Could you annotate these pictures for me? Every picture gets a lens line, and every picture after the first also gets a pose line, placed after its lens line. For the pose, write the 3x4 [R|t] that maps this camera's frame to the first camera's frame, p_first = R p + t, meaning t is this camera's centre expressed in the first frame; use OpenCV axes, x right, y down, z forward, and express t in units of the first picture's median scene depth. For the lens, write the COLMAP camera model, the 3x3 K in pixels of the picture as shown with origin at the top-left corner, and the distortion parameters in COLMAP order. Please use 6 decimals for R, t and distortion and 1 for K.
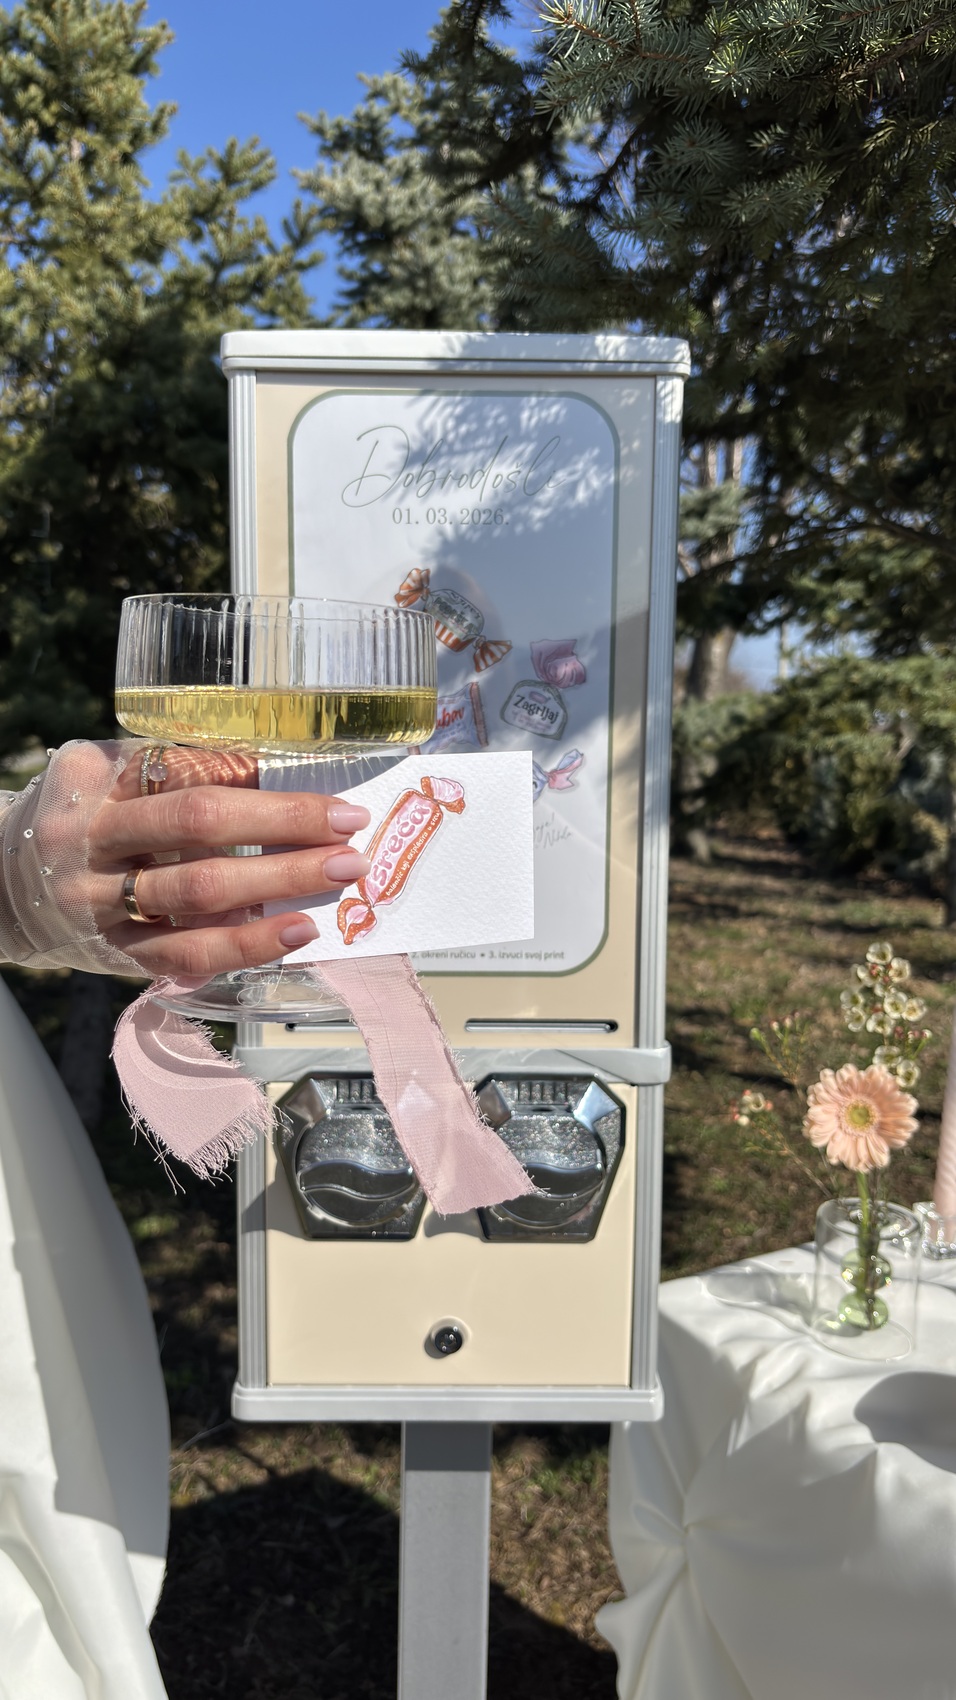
lens RADIAL K [[1289.5, 0, 478.0], [0, 1289.5, 850.0], [0, 0, 1]] dist [0.080289, -0.124138]
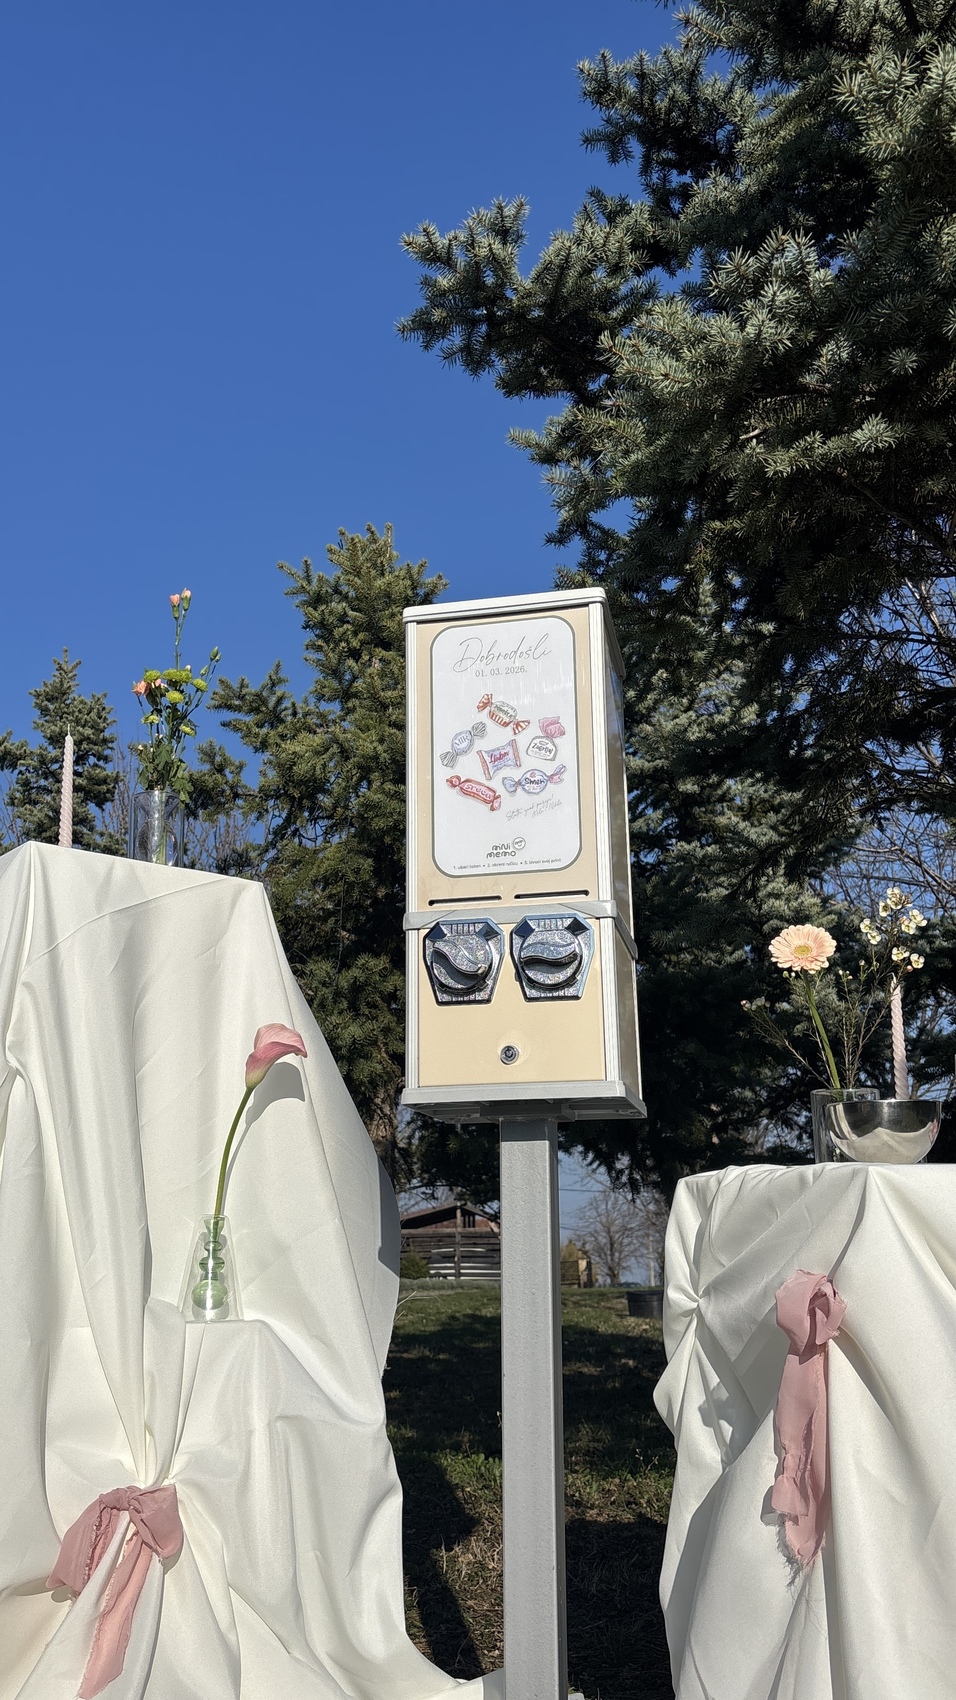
lens RADIAL K [[1439.7, 0, 478.0], [0, 1439.7, 850.0], [0, 0, 1]] dist [0.116345, -0.456668]
pose [[0.973336, -0.085524, -0.212846, 0.105816], [-0.002201, 0.924372, -0.381487, 0.232792], [0.229375, 0.371783, 0.899536, -0.268622]]
